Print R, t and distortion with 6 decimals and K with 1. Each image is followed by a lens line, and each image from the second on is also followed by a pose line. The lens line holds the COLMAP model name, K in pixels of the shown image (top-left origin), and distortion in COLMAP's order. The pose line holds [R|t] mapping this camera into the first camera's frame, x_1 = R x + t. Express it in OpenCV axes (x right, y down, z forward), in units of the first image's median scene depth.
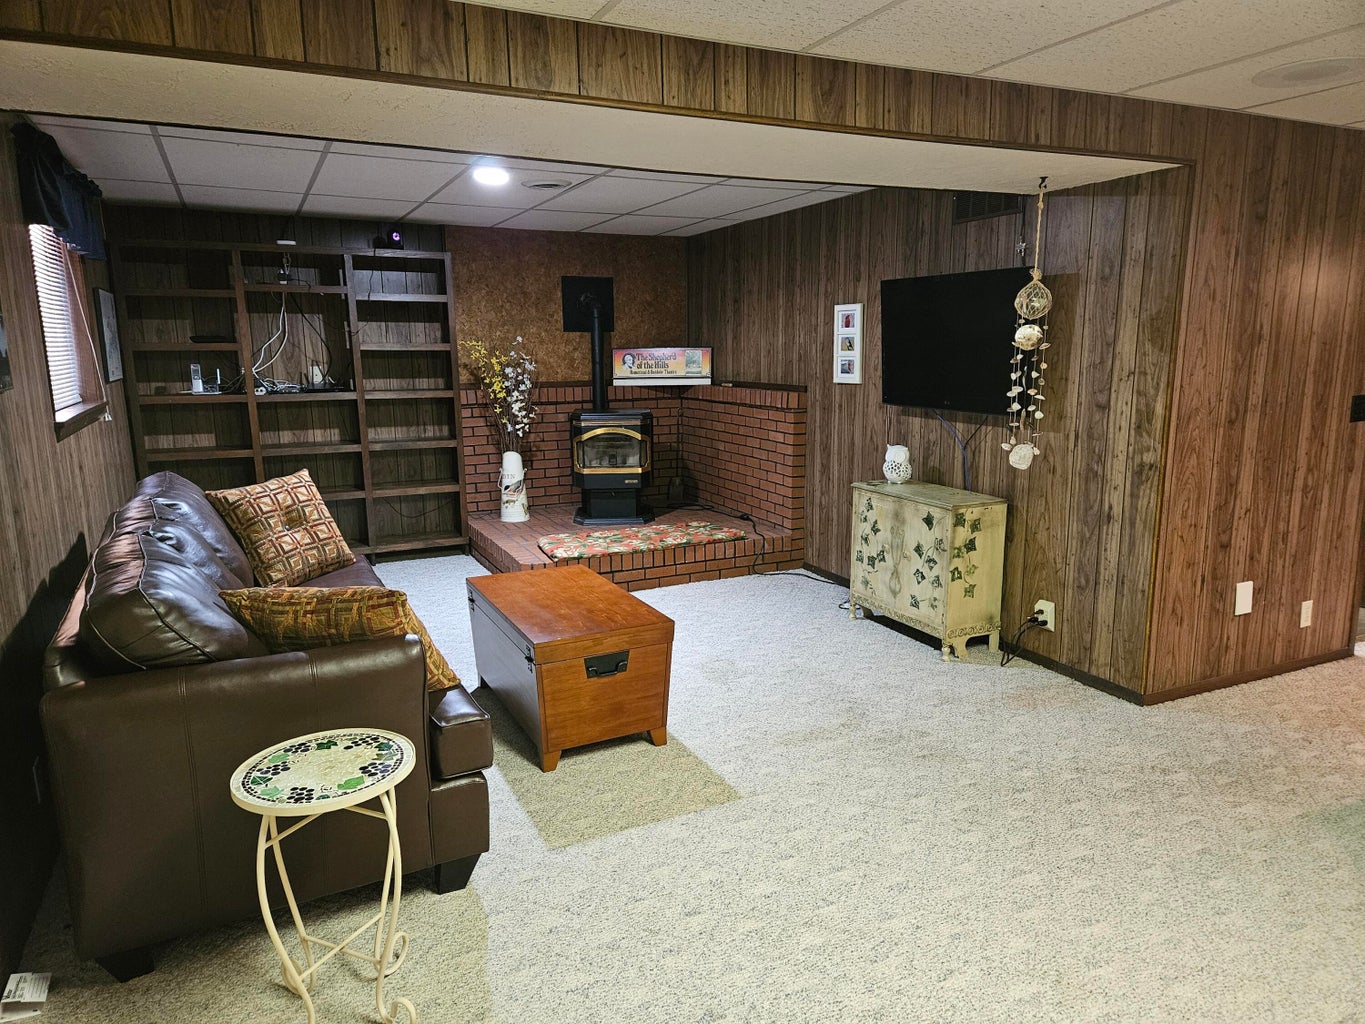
lens RADIAL K [[906.9, 0, 682.1], [0, 906.9, 515.8], [0, 0, 1]] dist [0.074911, -0.062046]
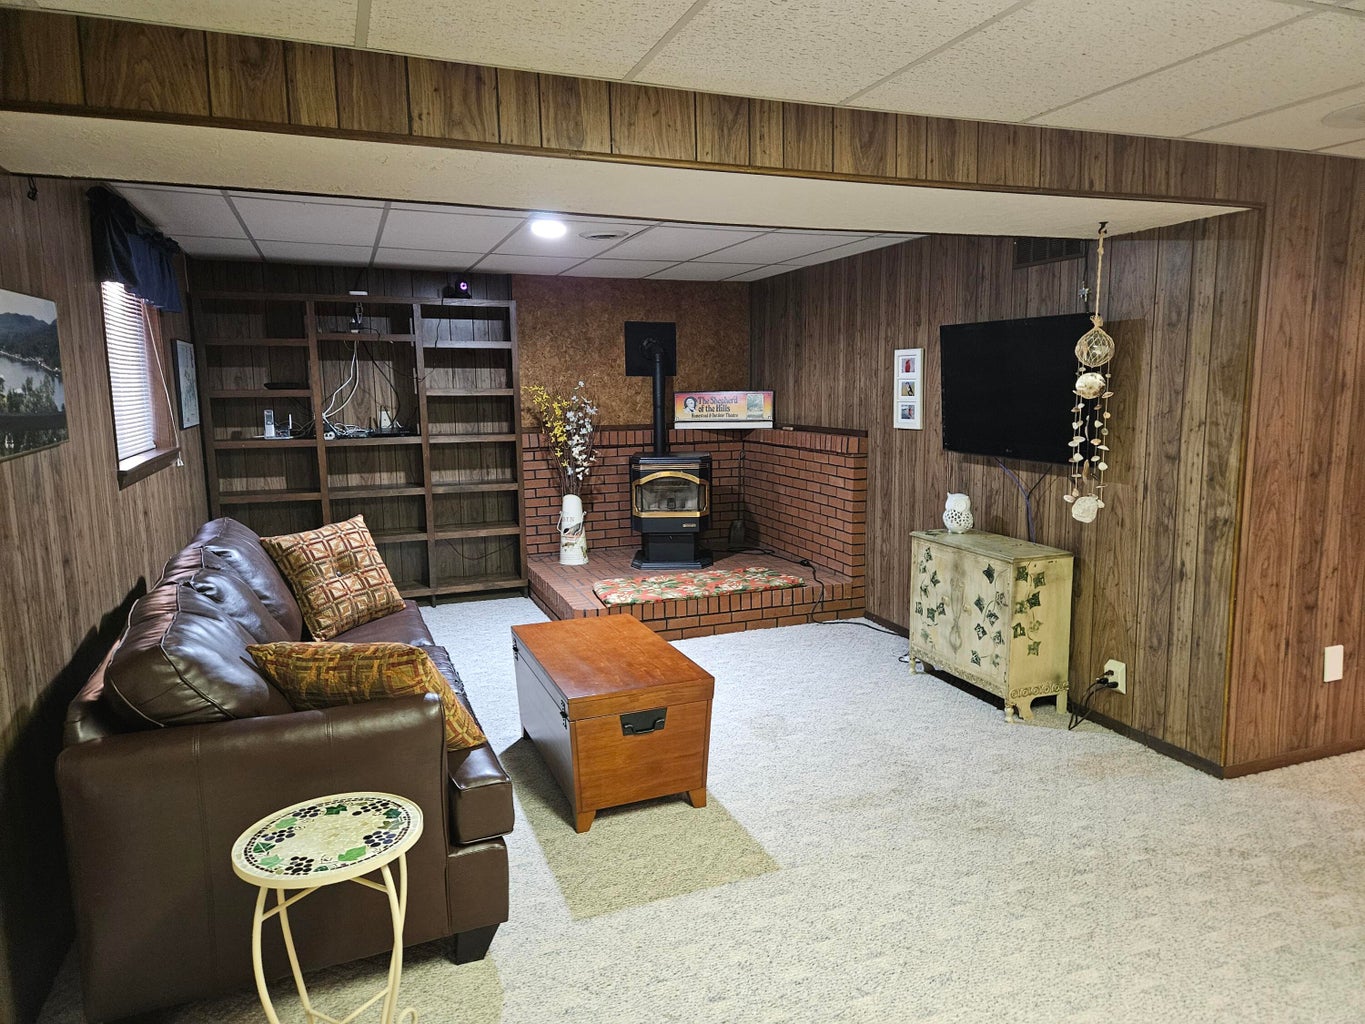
lens RADIAL K [[906.9, 0, 695.2], [0, 906.9, 506.5], [0, 0, 1]] dist [0.074911, -0.062046]
pose [[0.997457, 0.007492, -0.070876, 0.033669], [-0.011062, 0.998682, -0.050114, -0.015323], [0.070407, 0.050770, 0.996226, 0.019578]]
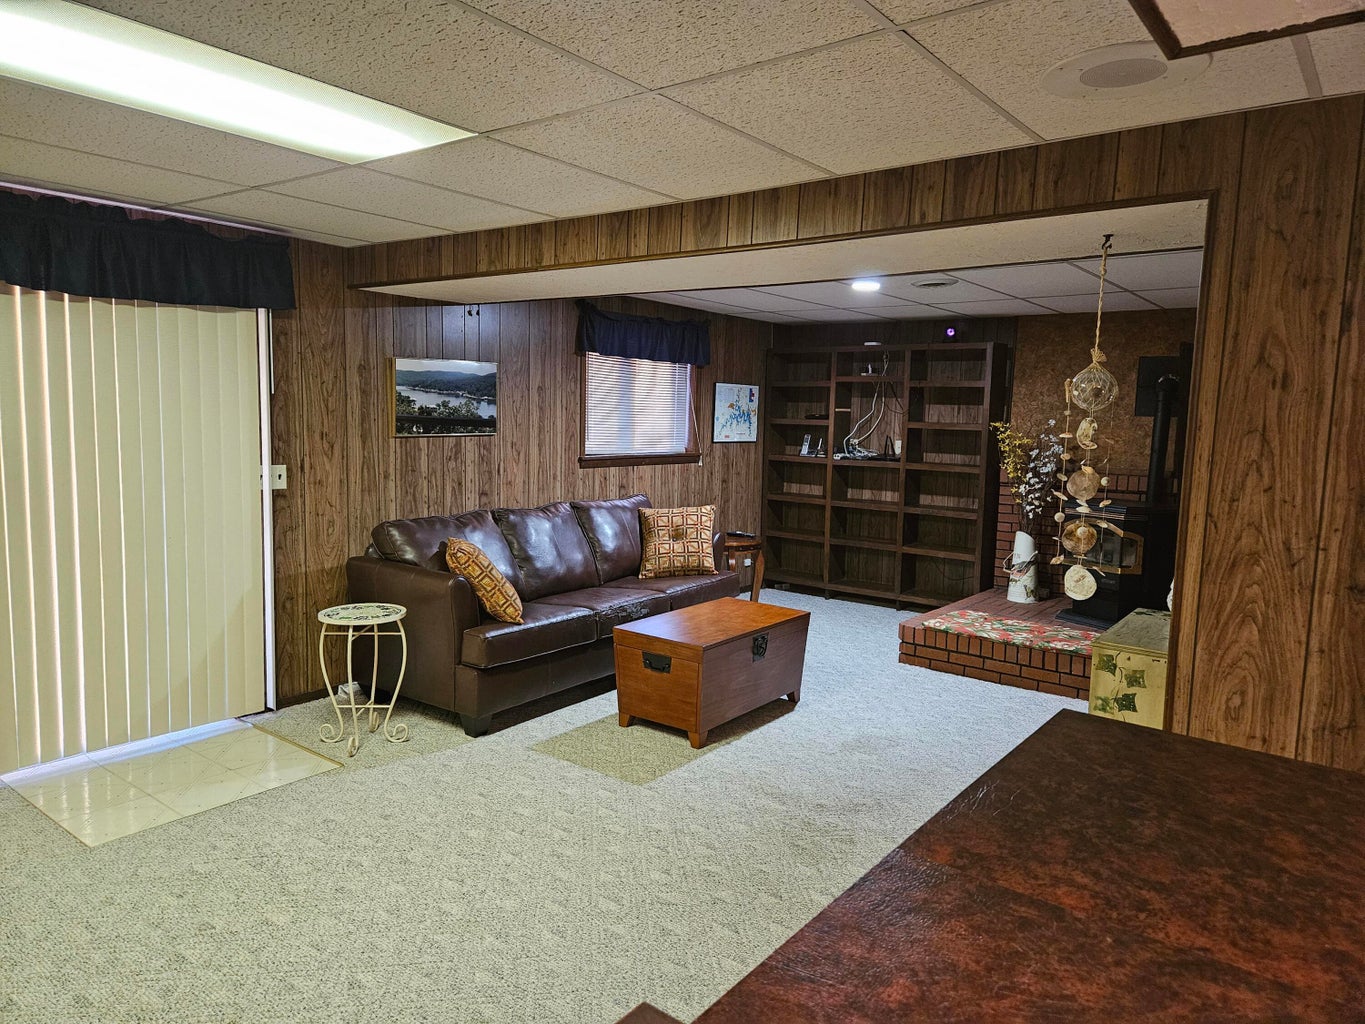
lens RADIAL K [[906.9, 0, 674.0], [0, 906.9, 510.9], [0, 0, 1]] dist [0.074911, -0.062046]
pose [[0.445804, 0.118407, -0.887265, 0.909602], [-0.198948, 0.979527, 0.030759, -0.081162], [0.872742, 0.162807, 0.460234, 0.330334]]
